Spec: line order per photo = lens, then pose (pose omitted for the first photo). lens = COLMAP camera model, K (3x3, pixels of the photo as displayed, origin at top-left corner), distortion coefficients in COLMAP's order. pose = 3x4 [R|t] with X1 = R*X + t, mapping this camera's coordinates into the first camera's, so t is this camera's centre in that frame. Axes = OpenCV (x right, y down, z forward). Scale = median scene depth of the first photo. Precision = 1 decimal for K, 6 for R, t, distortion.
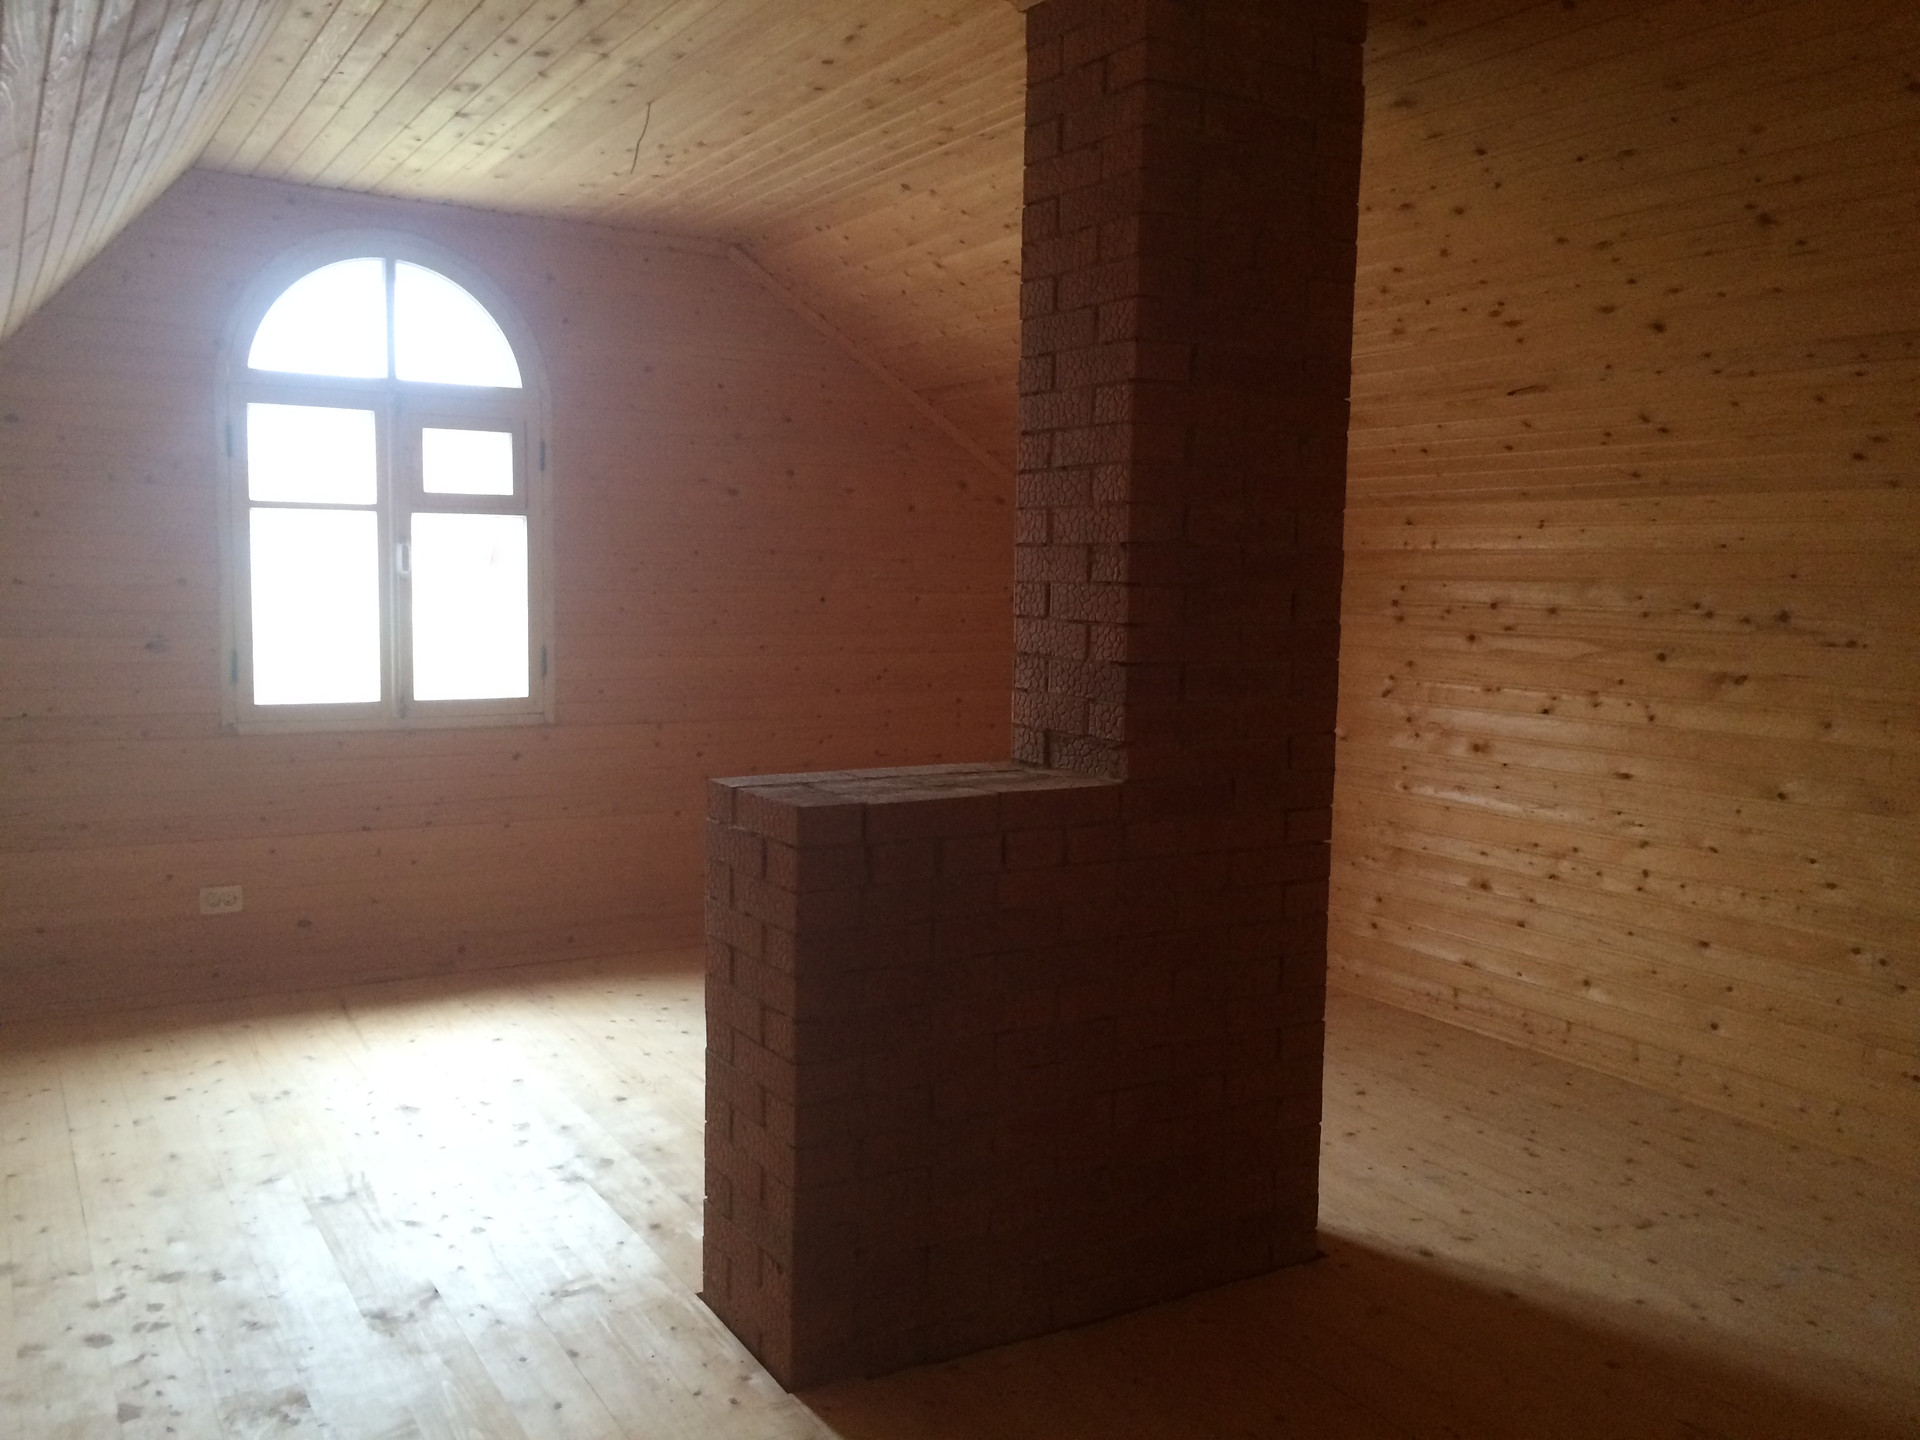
lens RADIAL K [[1658.0, 0, 956.9], [0, 1658.0, 716.6], [0, 0, 1]] dist [0.075654, -0.107482]
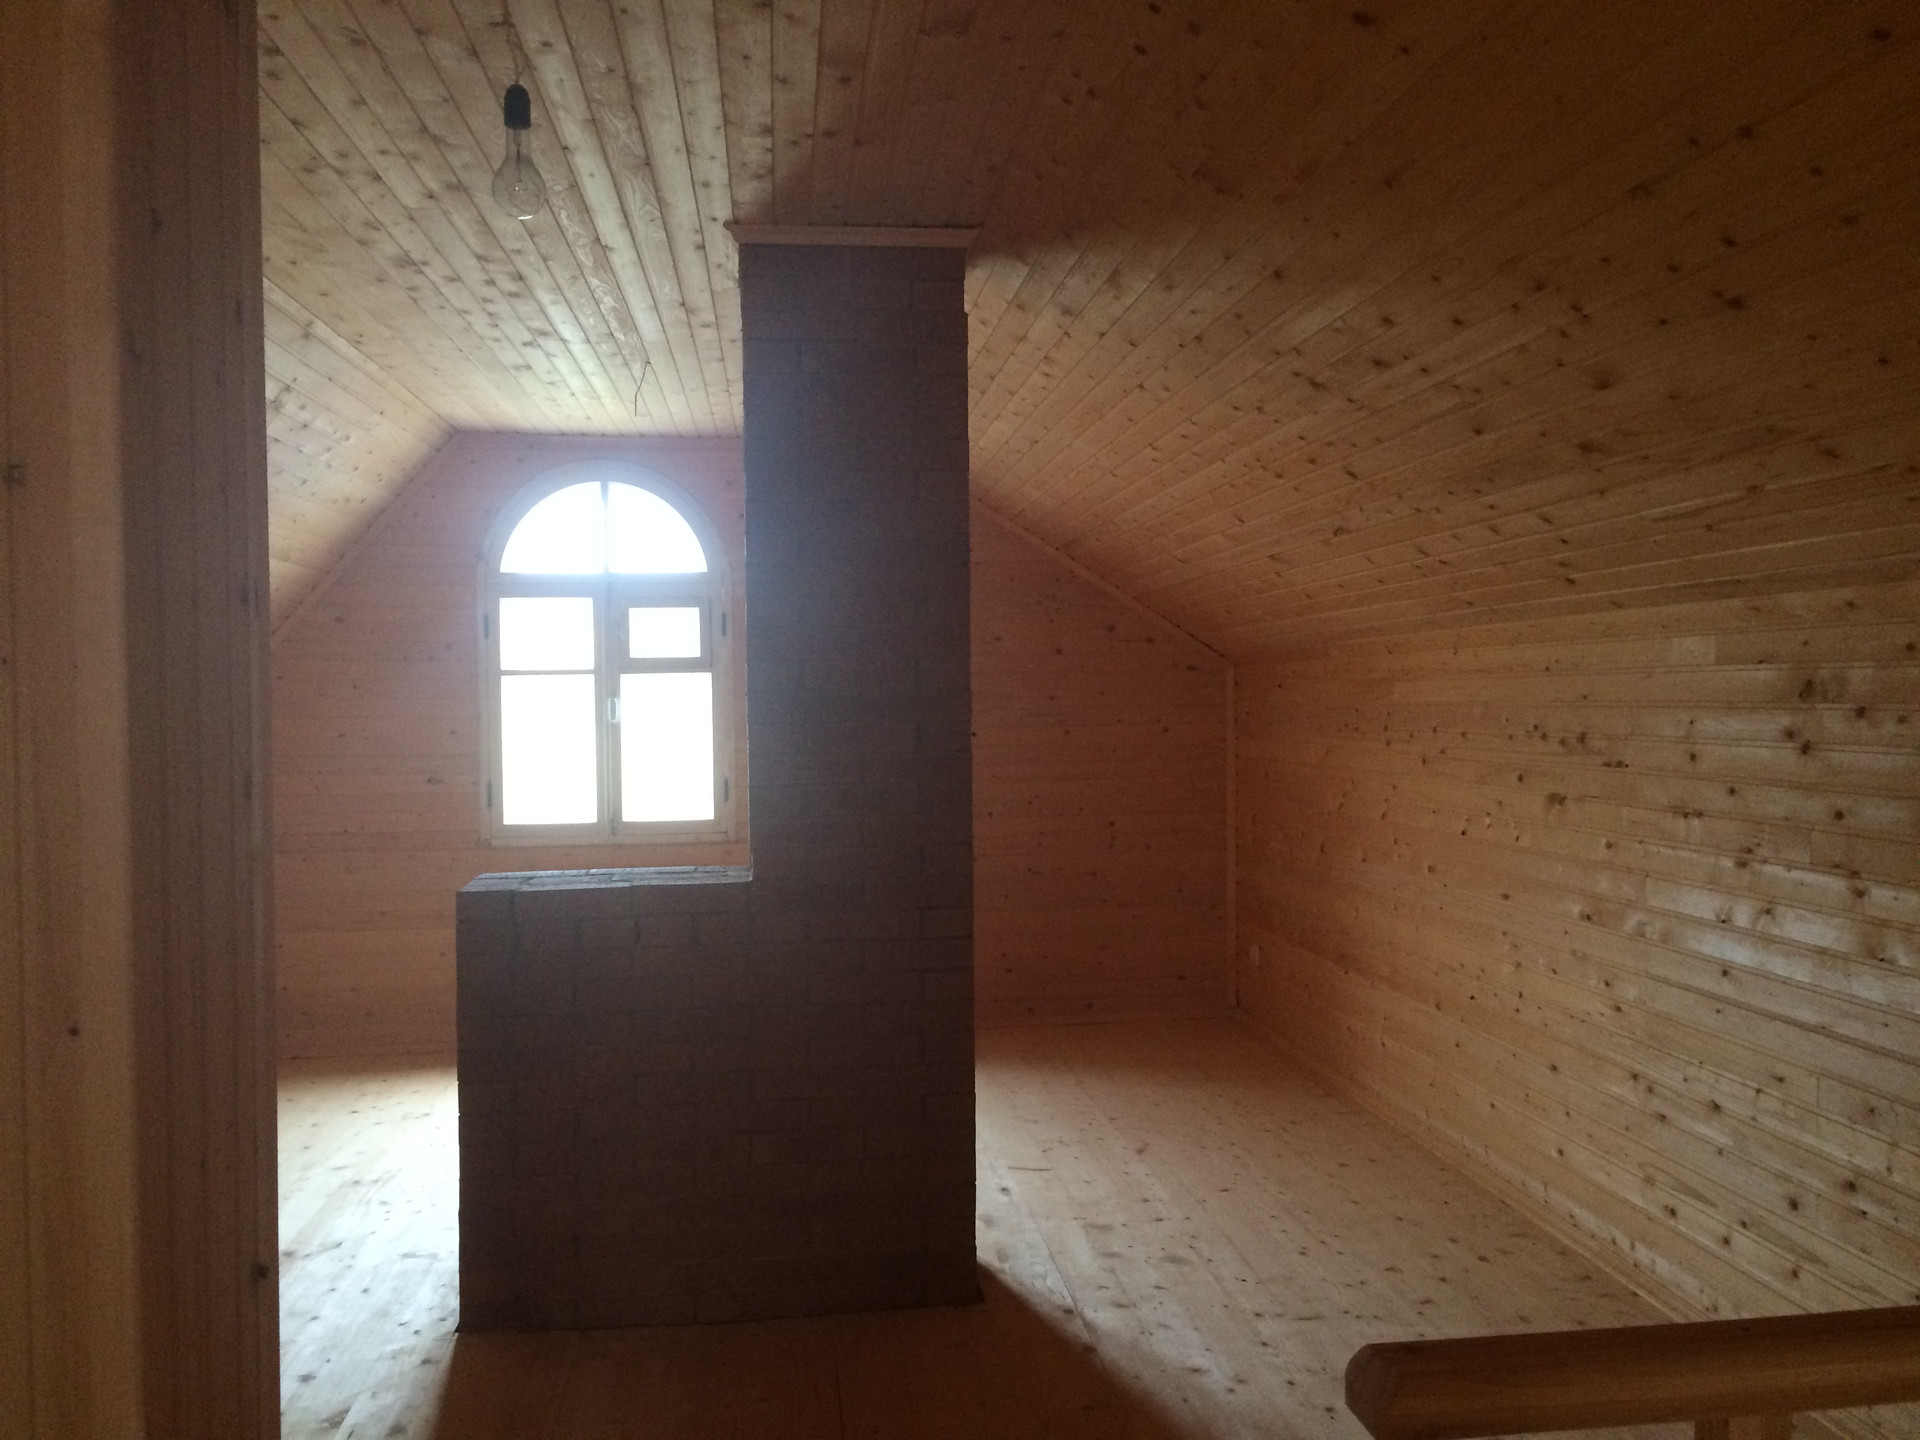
lens RADIAL K [[1658.0, 0, 964.7], [0, 1658.0, 723.0], [0, 0, 1]] dist [0.075654, -0.107482]
pose [[0.912135, -0.022822, -0.409254, 0.437679], [-0.008187, 0.997235, -0.073859, 0.007067], [0.409808, 0.070720, 0.909426, -0.046628]]
